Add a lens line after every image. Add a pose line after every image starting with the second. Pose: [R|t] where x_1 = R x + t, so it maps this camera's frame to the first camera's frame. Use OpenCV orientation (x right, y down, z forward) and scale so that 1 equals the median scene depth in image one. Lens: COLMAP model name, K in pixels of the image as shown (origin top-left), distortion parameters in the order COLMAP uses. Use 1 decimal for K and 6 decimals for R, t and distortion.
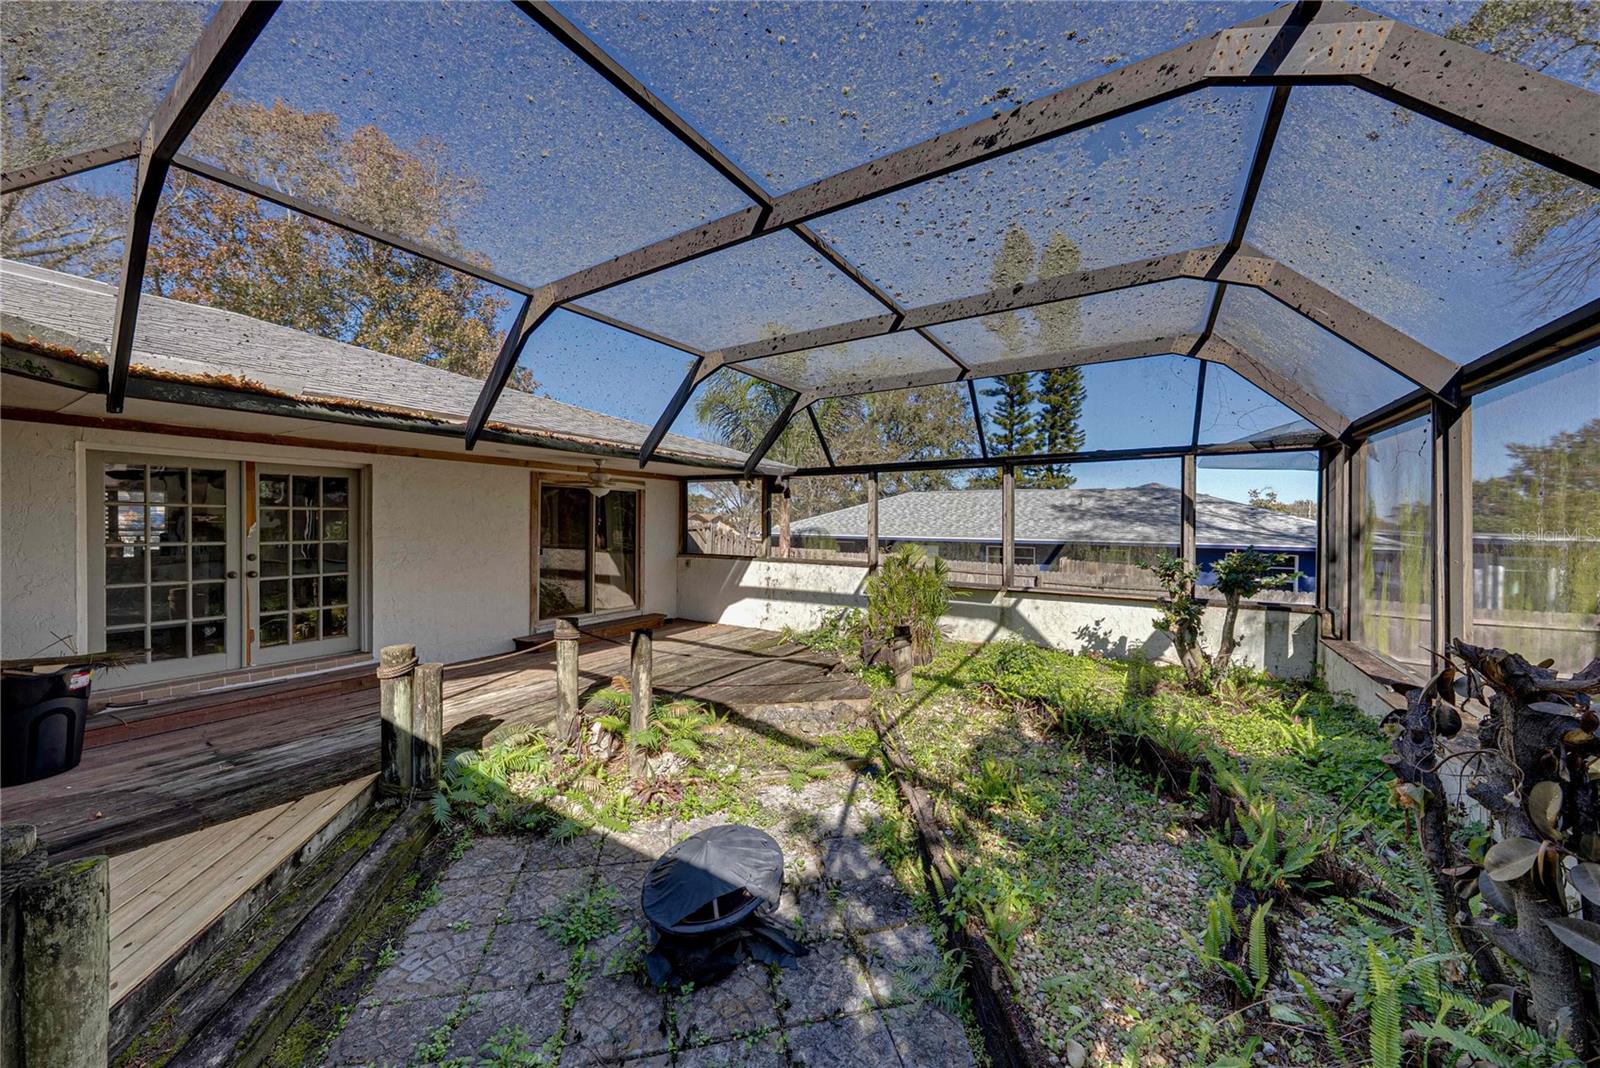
lens RADIAL K [[554.0, 0, 798.6], [0, 554.0, 525.0], [0, 0, 1]] dist [-0.000639, 0.000106]
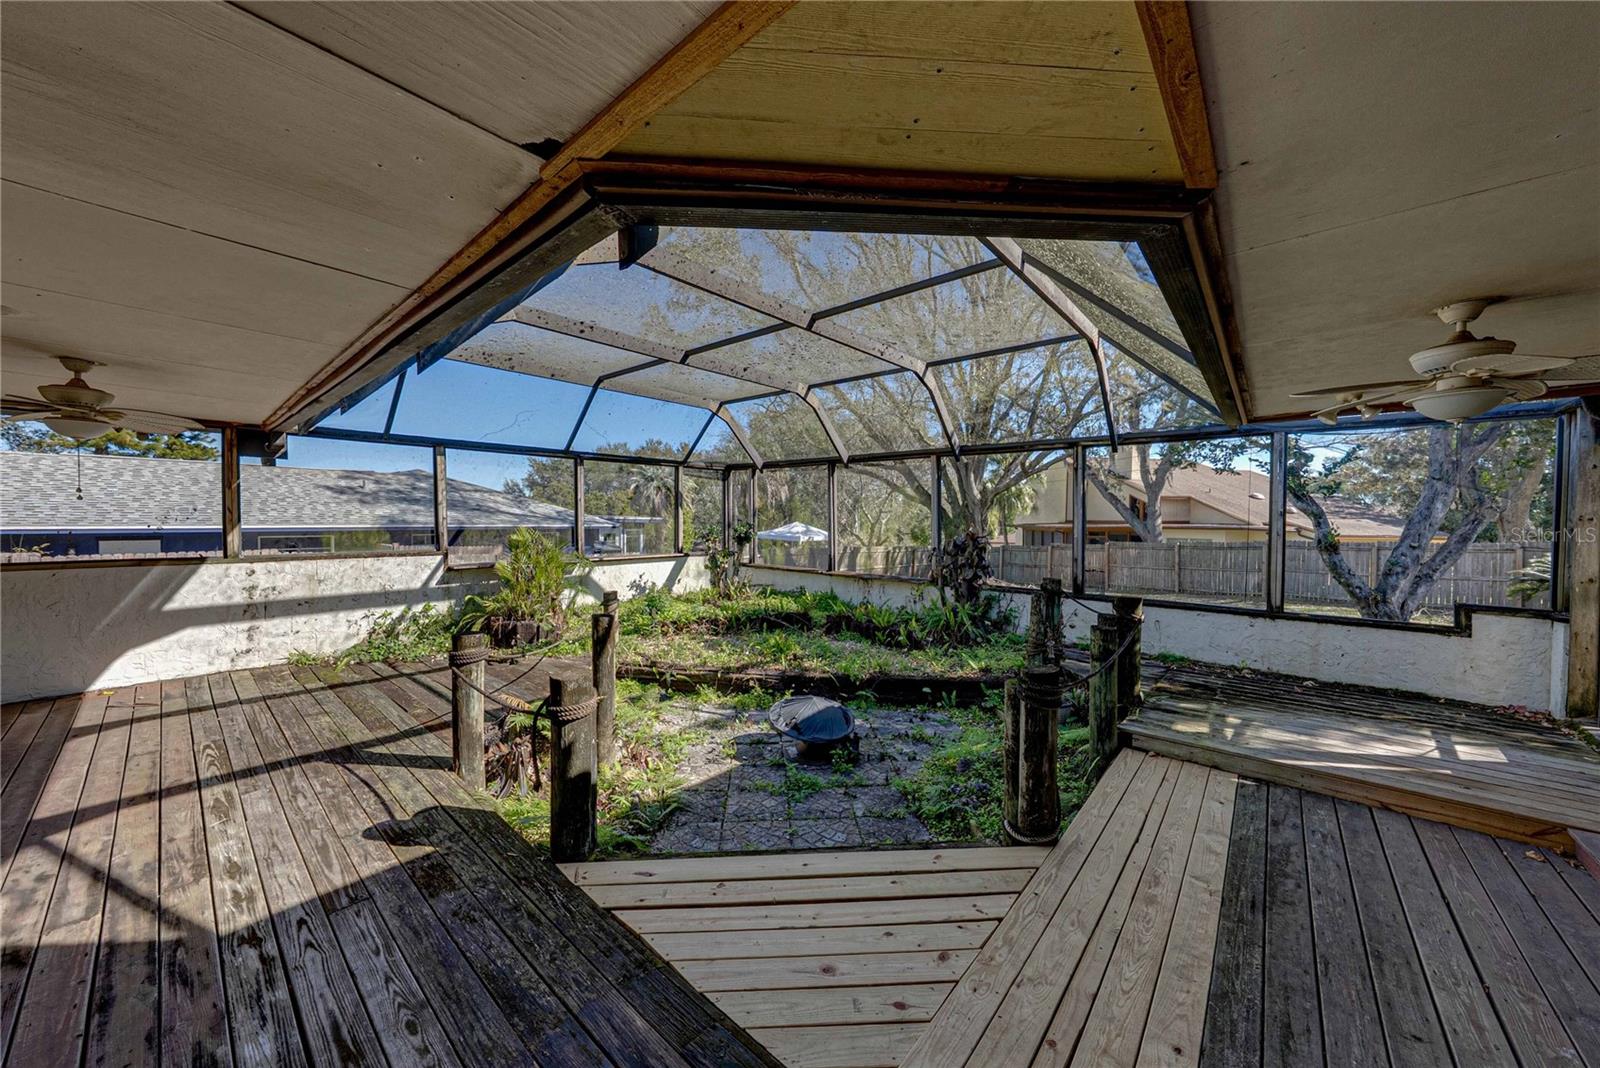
lens RADIAL K [[554.0, 0, 803.4], [0, 554.0, 530.1], [0, 0, 1]] dist [-0.000639, 0.000106]
pose [[0.147651, -0.030590, 0.988566, -0.640945], [-0.002865, 0.999504, 0.031356, 0.006866], [-0.989035, -0.007462, 0.147490, 0.284956]]
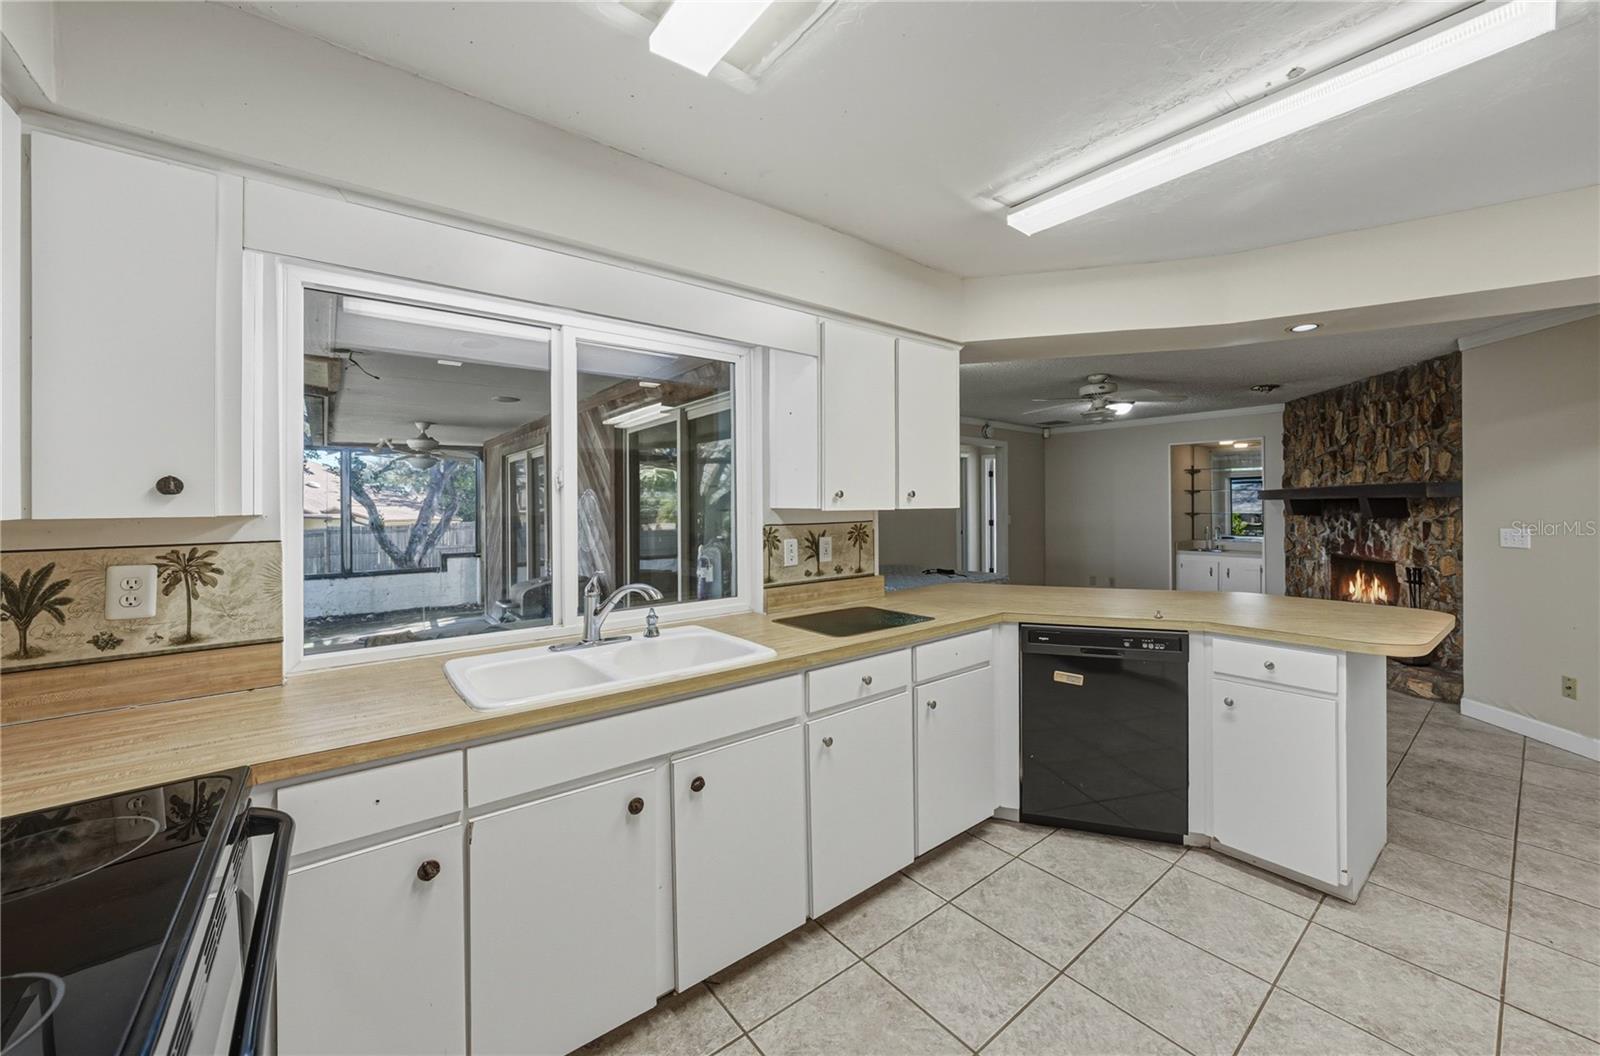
lens RADIAL K [[597.9, 0, 816.1], [0, 597.9, 502.0], [0, 0, 1]] dist [-0.021204, 0.001466]
pose [[-0.948918, 0.000398, 0.315523, -1.019541], [0.001280, 0.999996, 0.002588, -0.001923], [-0.315521, 0.002859, -0.948914, 0.551077]]
